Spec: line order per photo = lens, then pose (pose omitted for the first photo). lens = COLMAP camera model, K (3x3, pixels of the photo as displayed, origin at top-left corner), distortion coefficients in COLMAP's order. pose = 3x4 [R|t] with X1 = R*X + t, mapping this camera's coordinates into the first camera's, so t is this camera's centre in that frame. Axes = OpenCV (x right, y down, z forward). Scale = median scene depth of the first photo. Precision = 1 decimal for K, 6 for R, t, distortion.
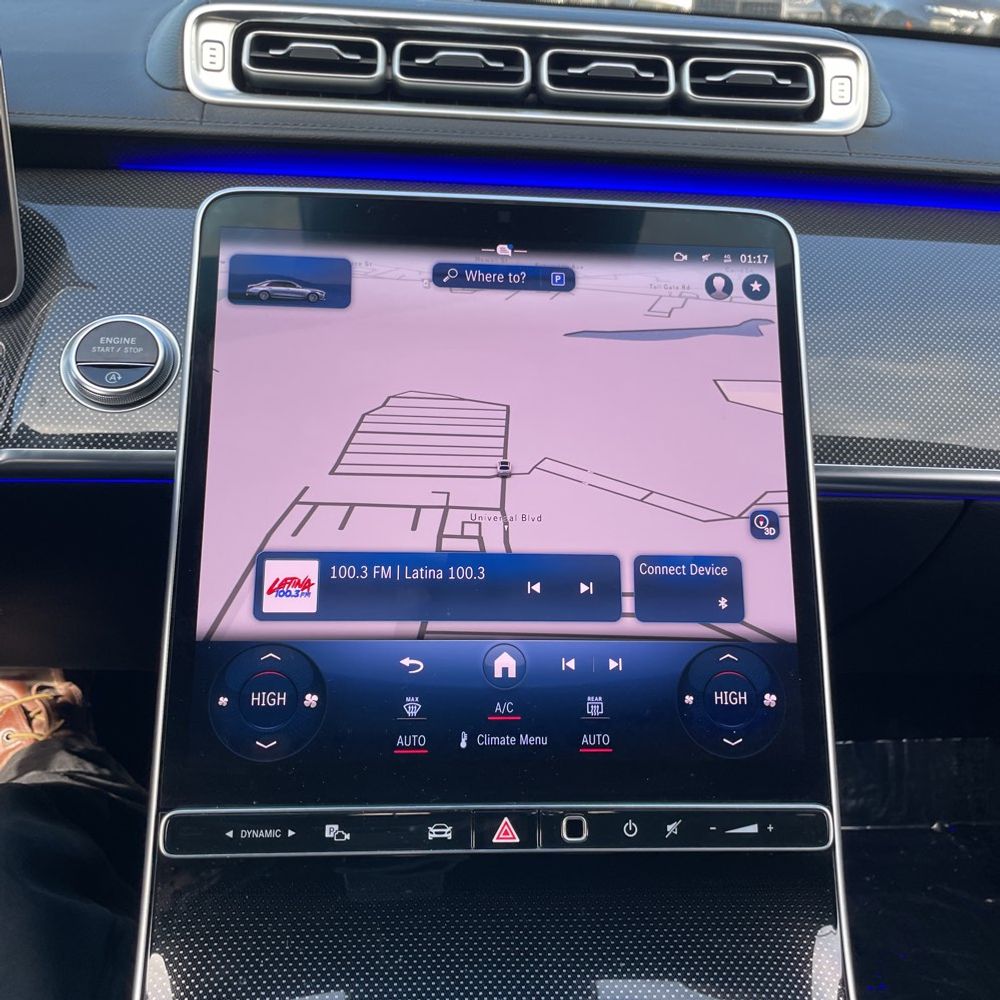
lens RADIAL K [[995.5, 0, 509.8], [0, 995.5, 499.7], [0, 0, 1]] dist [0.090153, -0.133886]
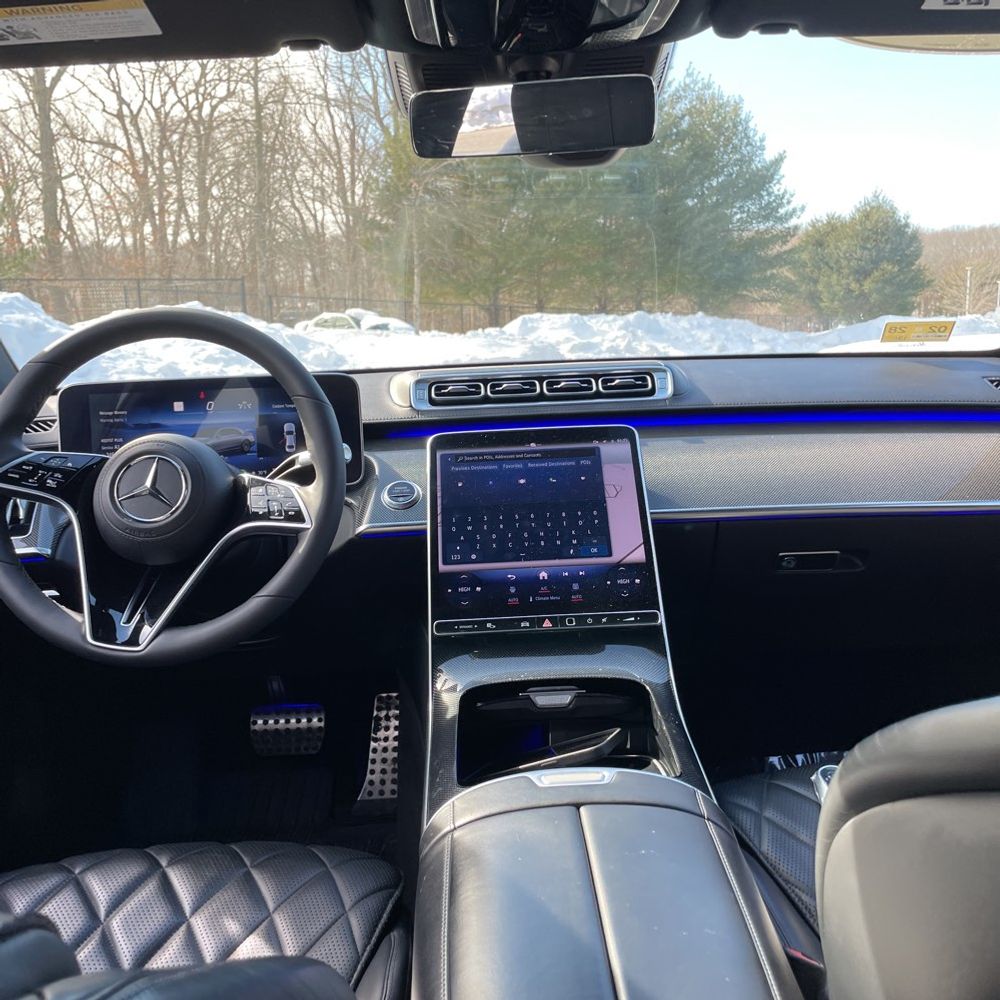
lens RADIAL K [[995.5, 0, 509.8], [0, 995.5, 499.7], [0, 0, 1]] dist [0.090153, -0.133886]
pose [[0.994500, -0.090064, -0.053466, 0.070138], [0.070183, 0.951947, -0.298112, 0.782914], [0.077746, 0.292720, 0.953032, -1.762015]]
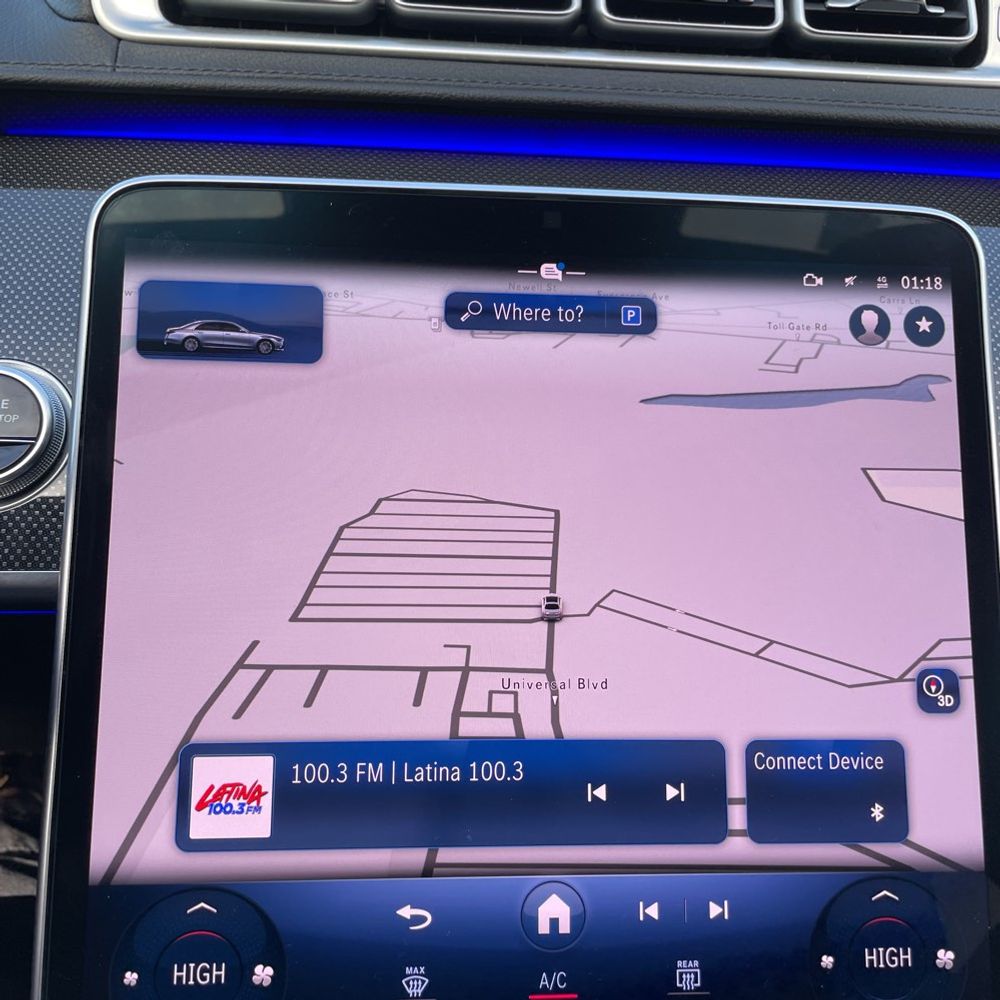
lens RADIAL K [[995.5, 0, 509.8], [0, 995.5, 499.7], [0, 0, 1]] dist [0.090153, -0.133886]
pose [[0.999982, 0.004368, -0.004007, -0.031675], [-0.004067, 0.997375, 0.072296, -0.153191], [0.004312, -0.072279, 0.997375, 0.337030]]
